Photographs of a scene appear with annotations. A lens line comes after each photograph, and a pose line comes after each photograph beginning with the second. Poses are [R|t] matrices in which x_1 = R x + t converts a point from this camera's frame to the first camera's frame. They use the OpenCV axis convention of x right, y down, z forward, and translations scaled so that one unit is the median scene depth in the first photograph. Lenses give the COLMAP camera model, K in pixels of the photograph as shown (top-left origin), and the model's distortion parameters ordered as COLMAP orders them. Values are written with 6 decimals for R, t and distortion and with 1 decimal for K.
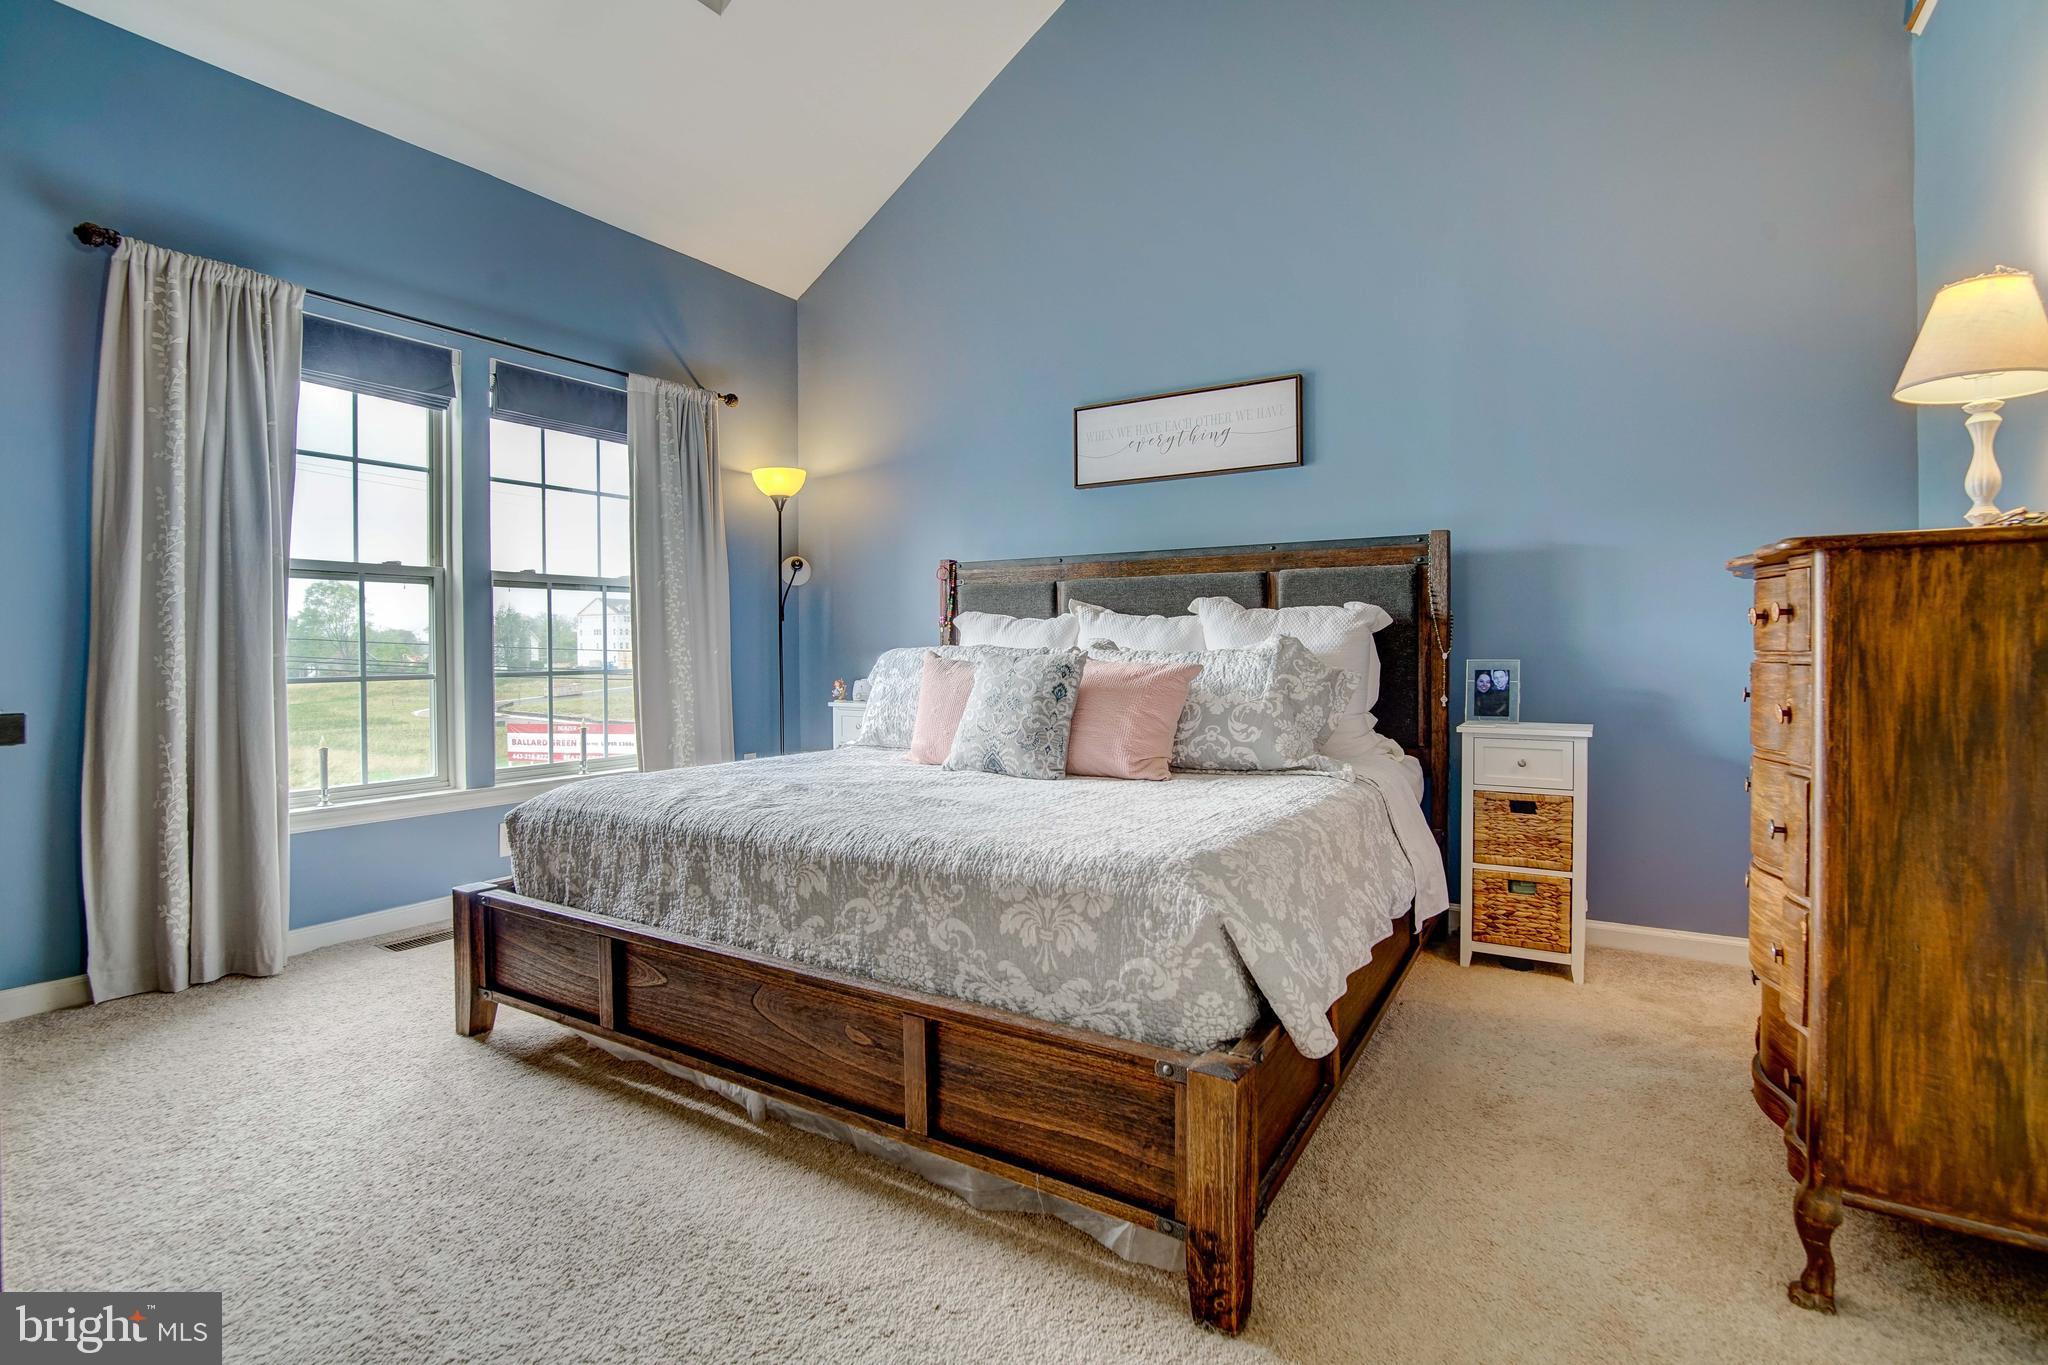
lens RADIAL K [[964.1, 0, 1019.8], [0, 964.1, 664.3], [0, 0, 1]] dist [-0.028304, 0.006145]
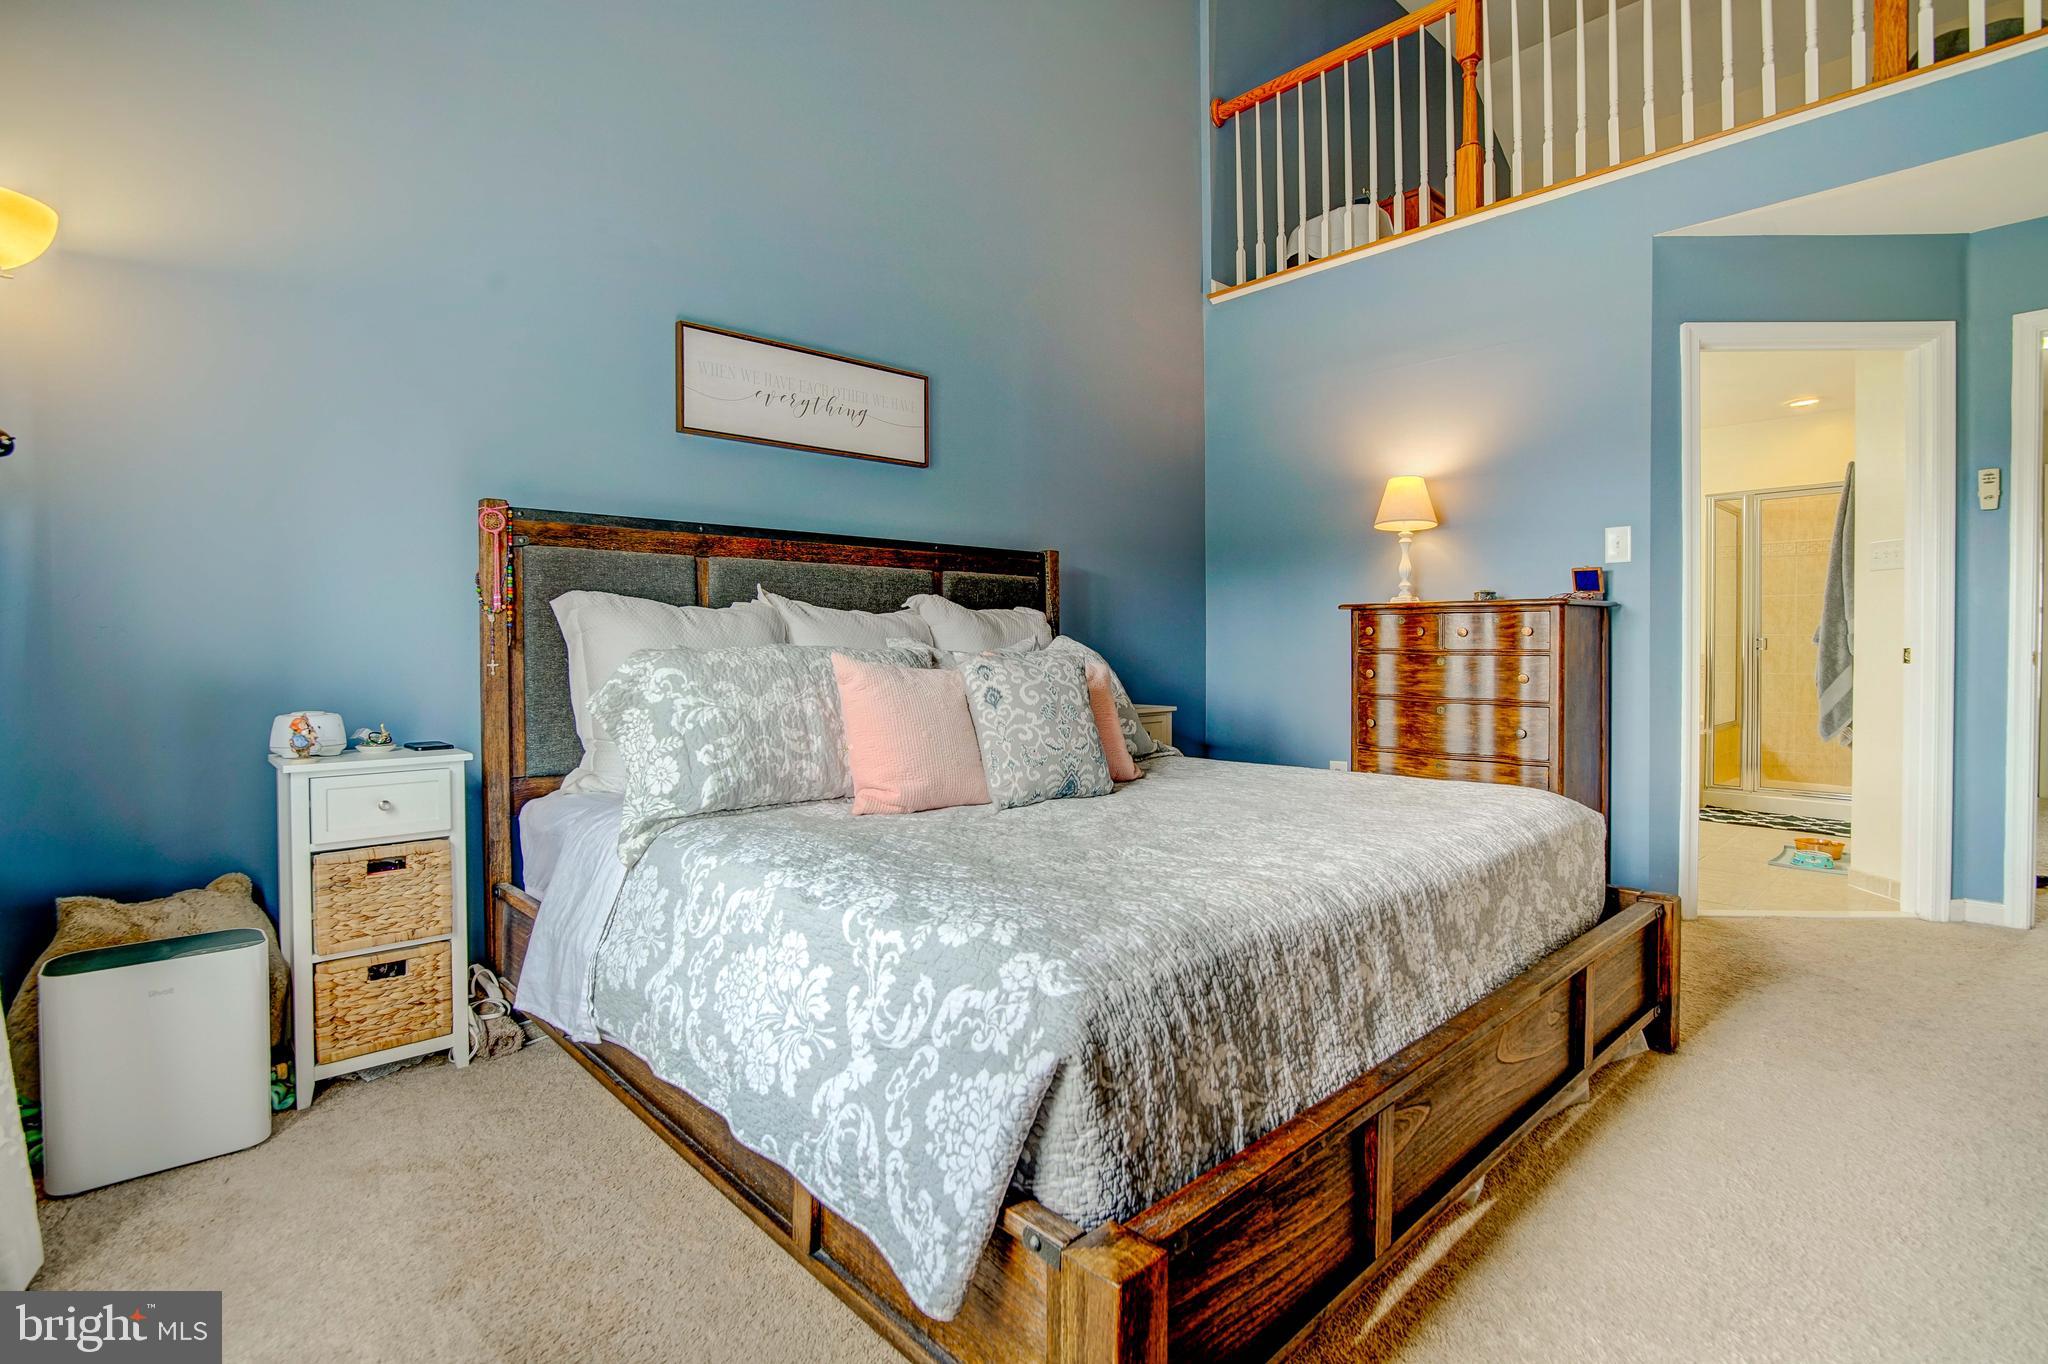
lens RADIAL K [[964.1, 0, 1019.8], [0, 964.1, 663.8], [0, 0, 1]] dist [-0.028304, 0.006145]
pose [[0.264101, -0.015554, 0.964369, -0.595445], [0.015532, 0.999809, 0.011872, -0.009996], [-0.964370, 0.011843, 0.264293, 0.576164]]
